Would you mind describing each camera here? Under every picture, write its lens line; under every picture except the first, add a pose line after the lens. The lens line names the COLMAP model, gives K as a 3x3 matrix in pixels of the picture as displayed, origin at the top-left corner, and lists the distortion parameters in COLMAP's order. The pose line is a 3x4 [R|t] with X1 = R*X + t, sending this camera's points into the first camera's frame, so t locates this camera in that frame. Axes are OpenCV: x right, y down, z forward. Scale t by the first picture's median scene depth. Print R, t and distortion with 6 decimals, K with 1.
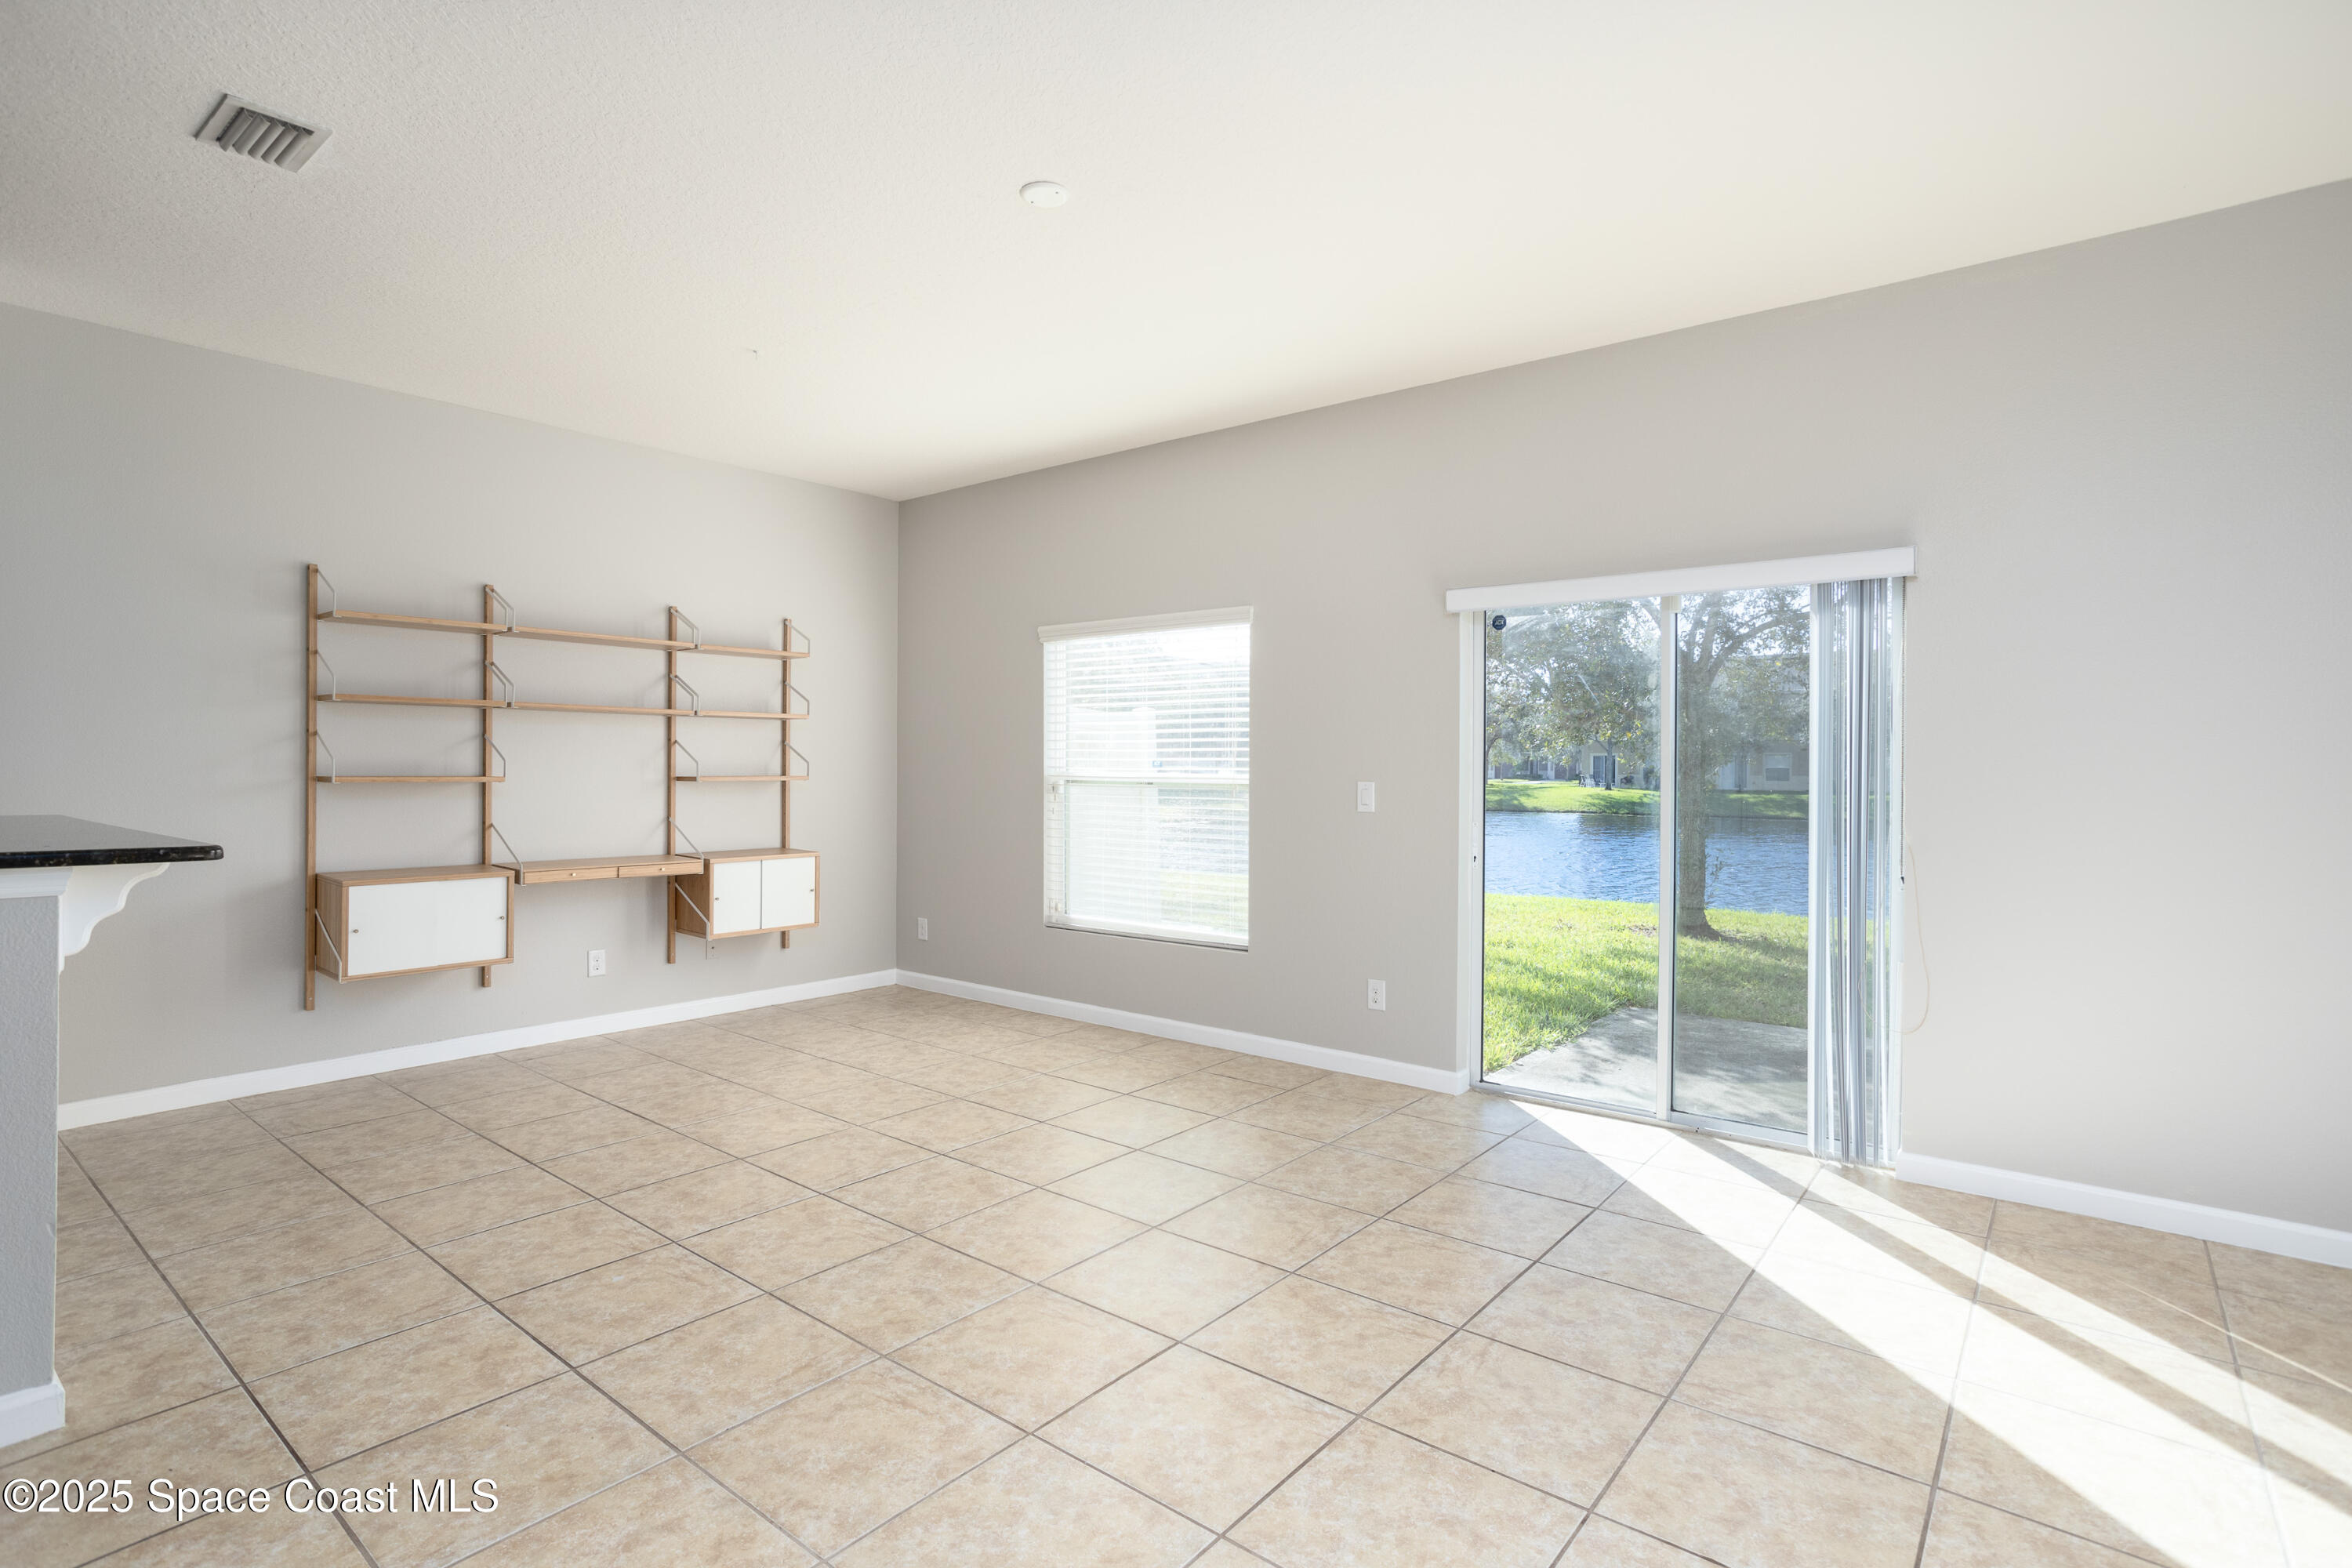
lens RADIAL K [[1125.5, 0, 1196.3], [0, 1125.5, 807.0], [0, 0, 1]] dist [-0.033702, 0.015966]
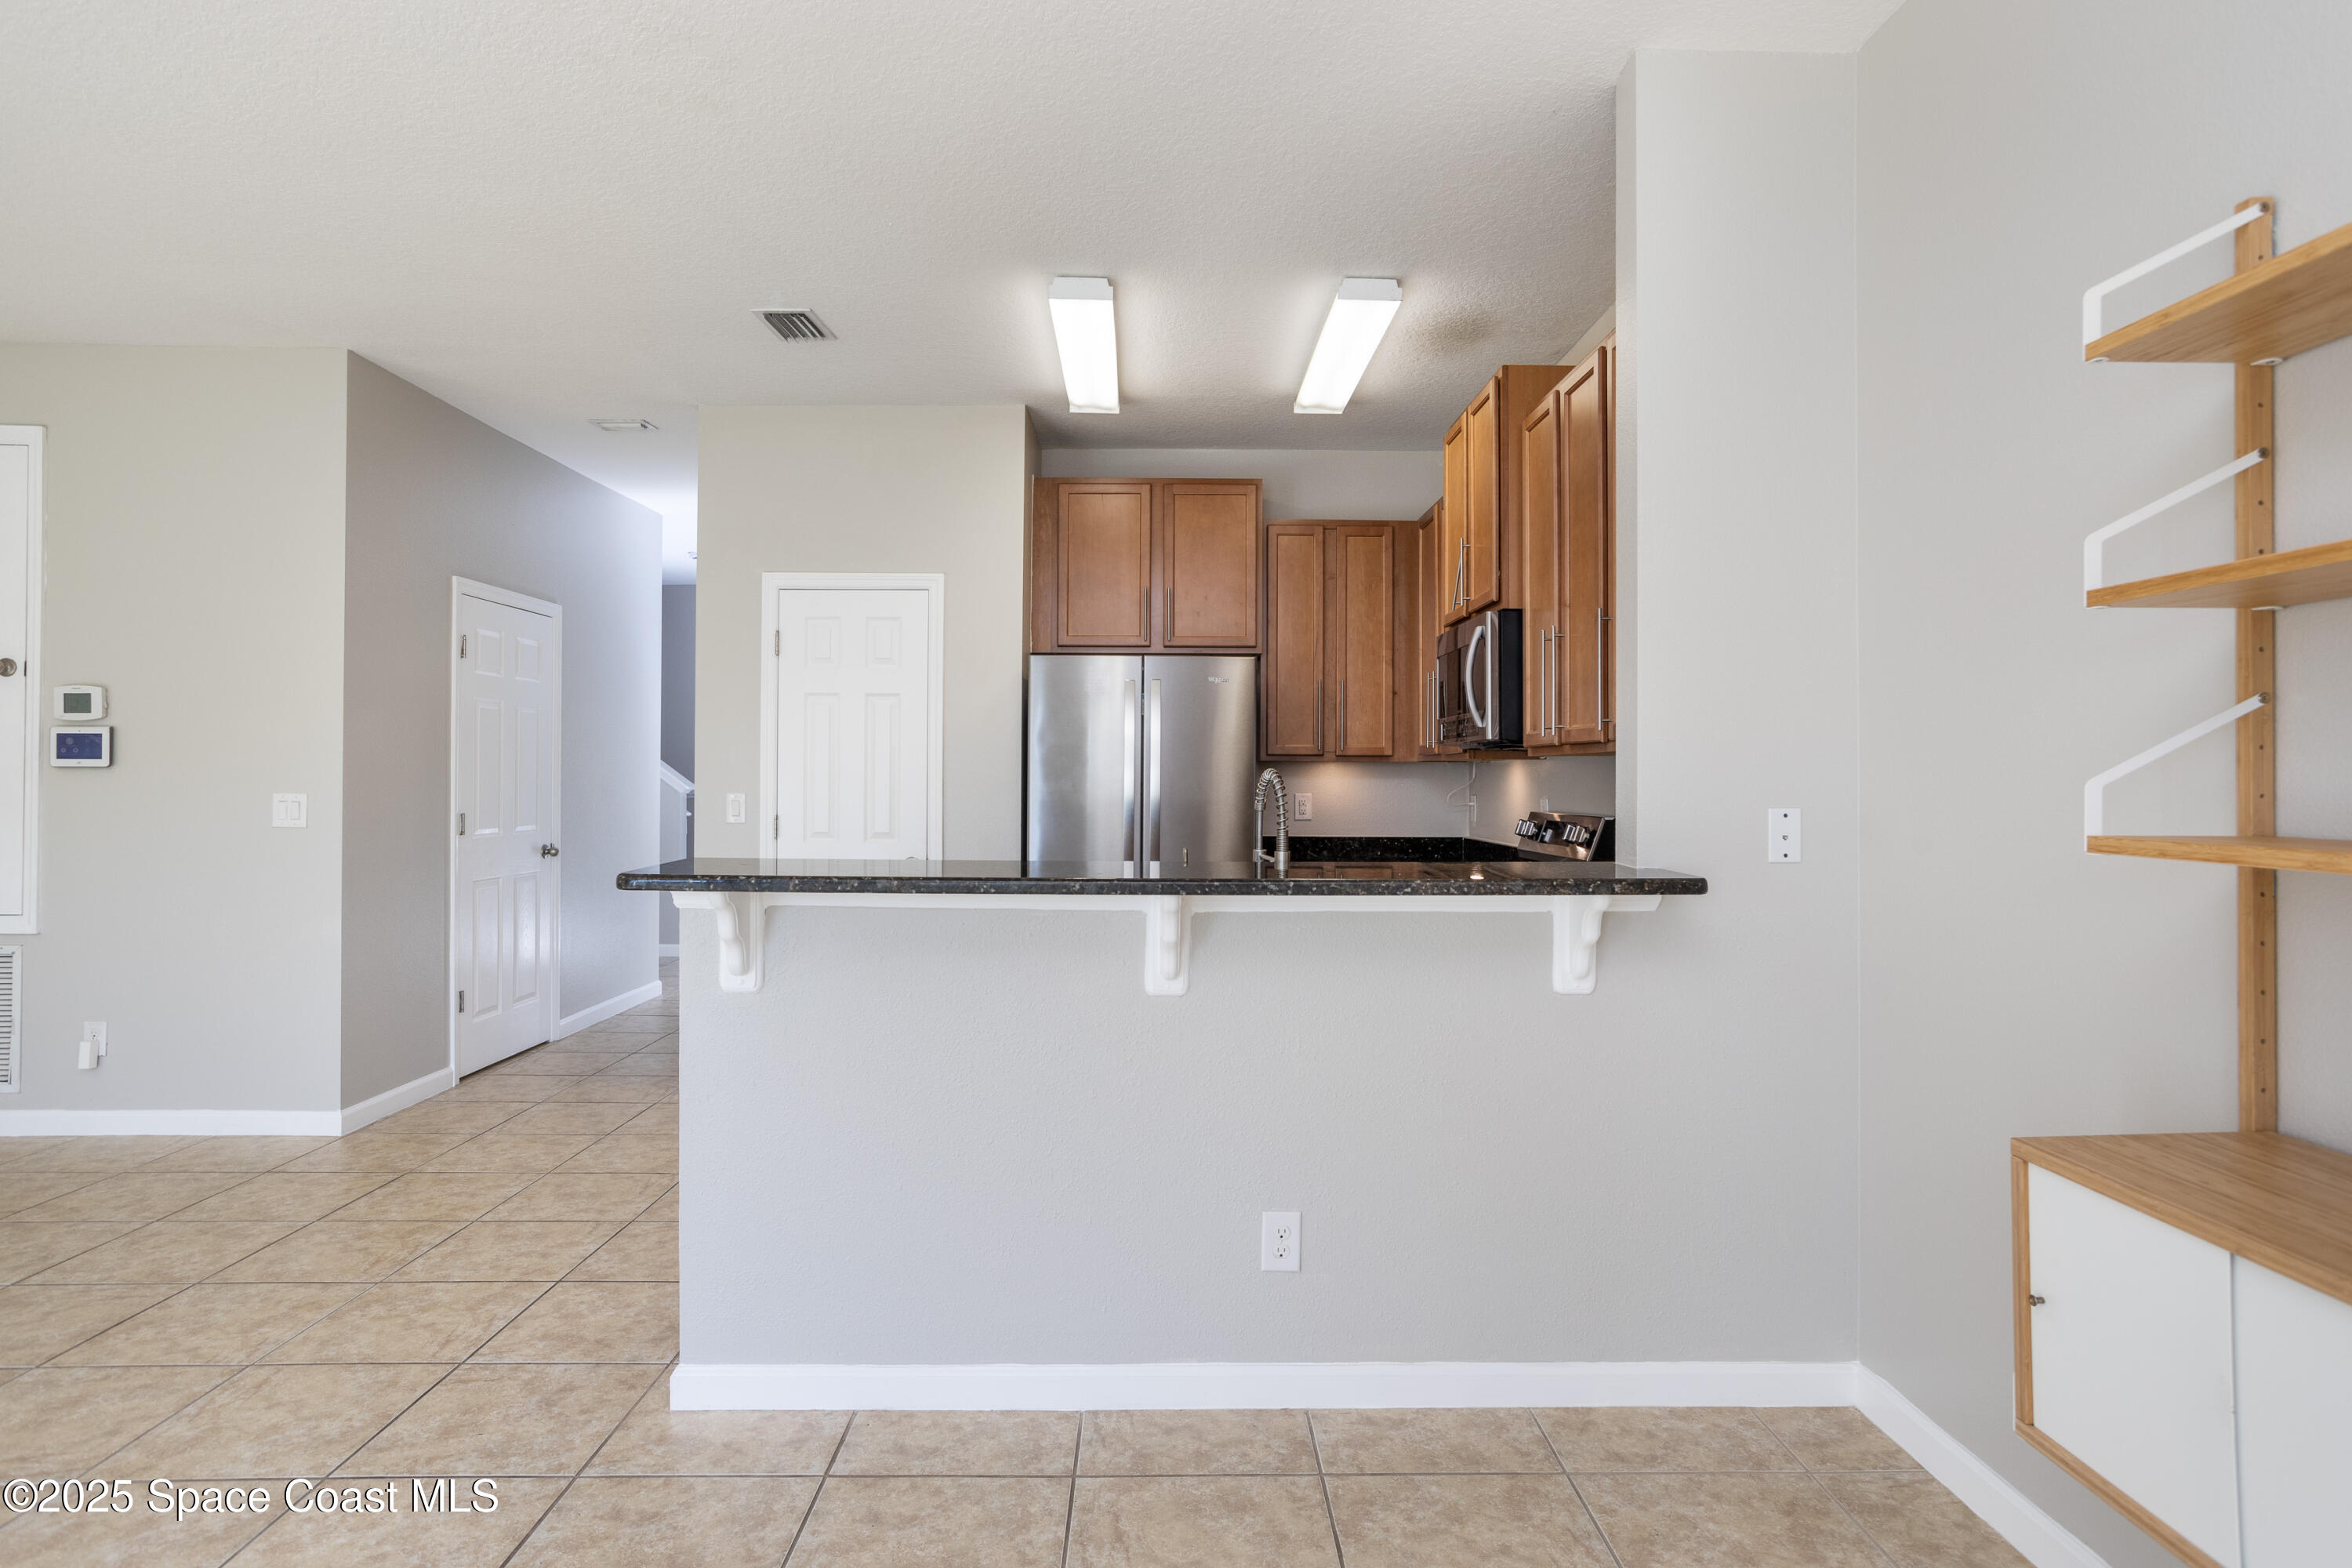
lens RADIAL K [[1295.3, 0, 1180.3], [0, 1295.3, 771.6], [0, 0, 1]] dist [0.002476, 0.003840]
pose [[-0.777554, -0.018758, -0.628536, -0.407114], [-0.037133, 0.999180, 0.016117, -0.058100], [0.627719, 0.035871, -0.777613, 1.493610]]
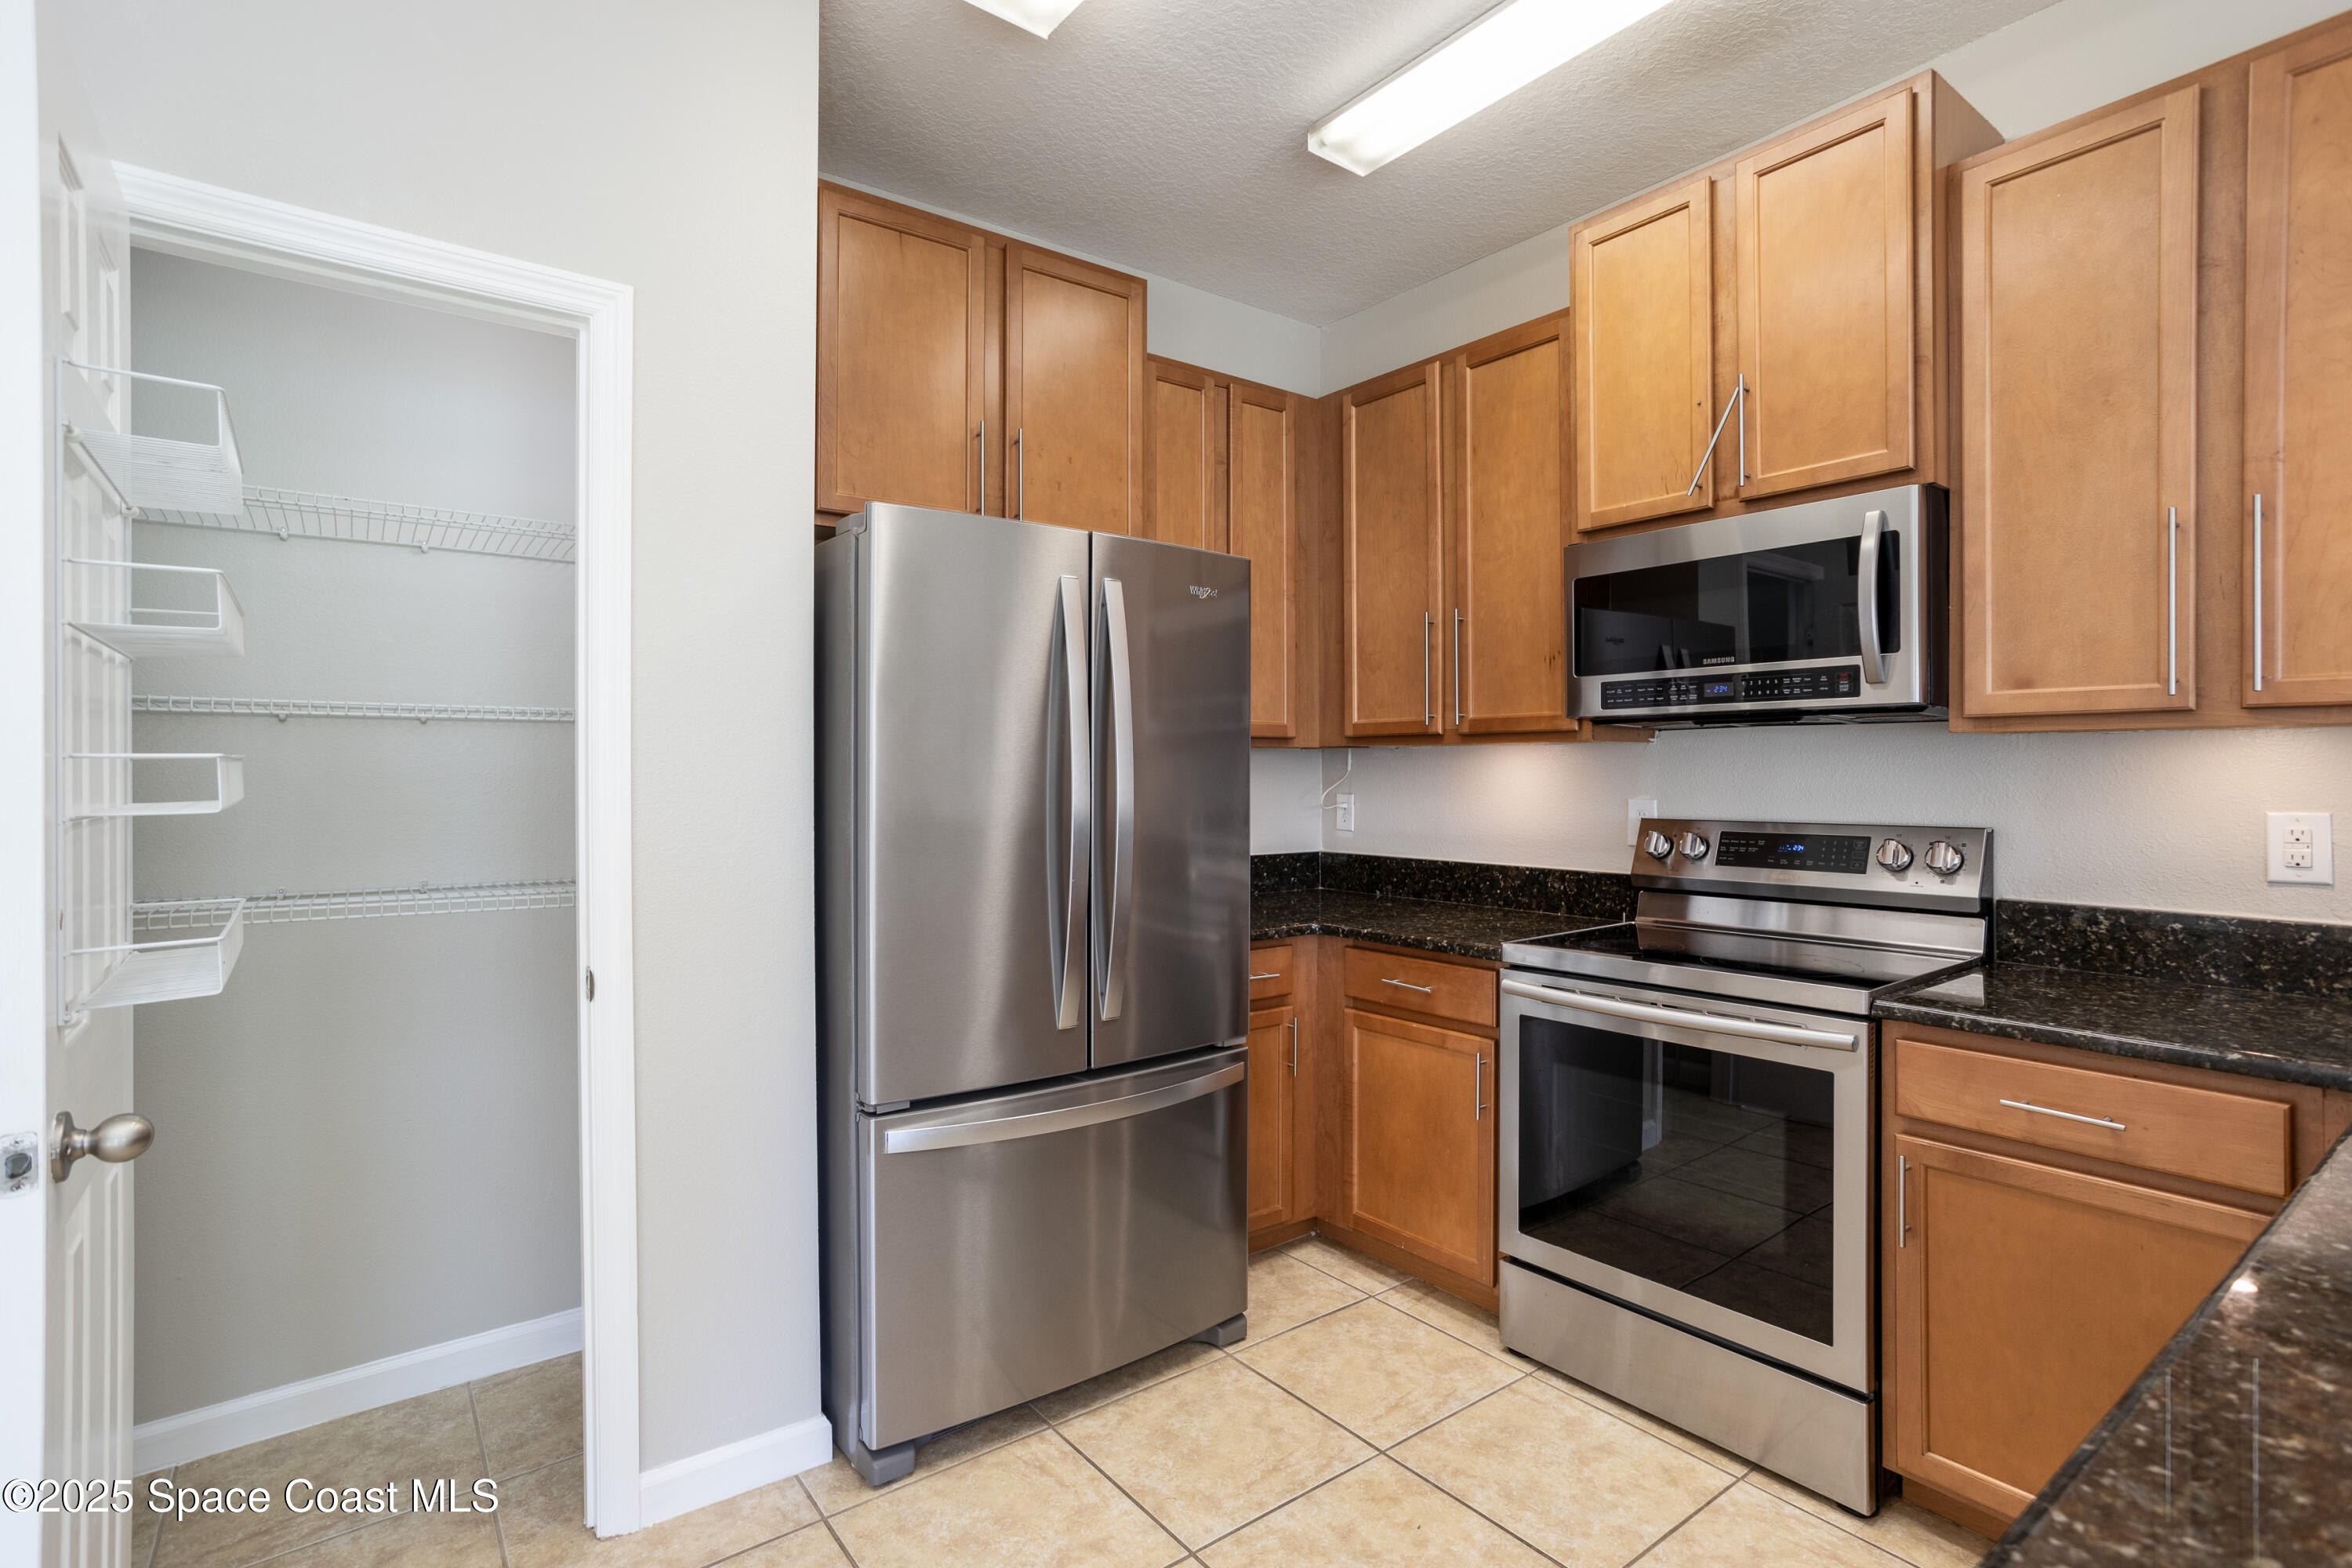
lens RADIAL K [[1125.5, 0, 1177.5], [0, 1125.5, 782.2], [0, 0, 1]] dist [-0.033702, 0.015966]
pose [[-0.250827, -0.003787, -0.968025, -0.705729], [-0.033072, 0.999442, 0.004660, -0.022680], [0.967467, 0.033183, -0.250812, 0.458684]]
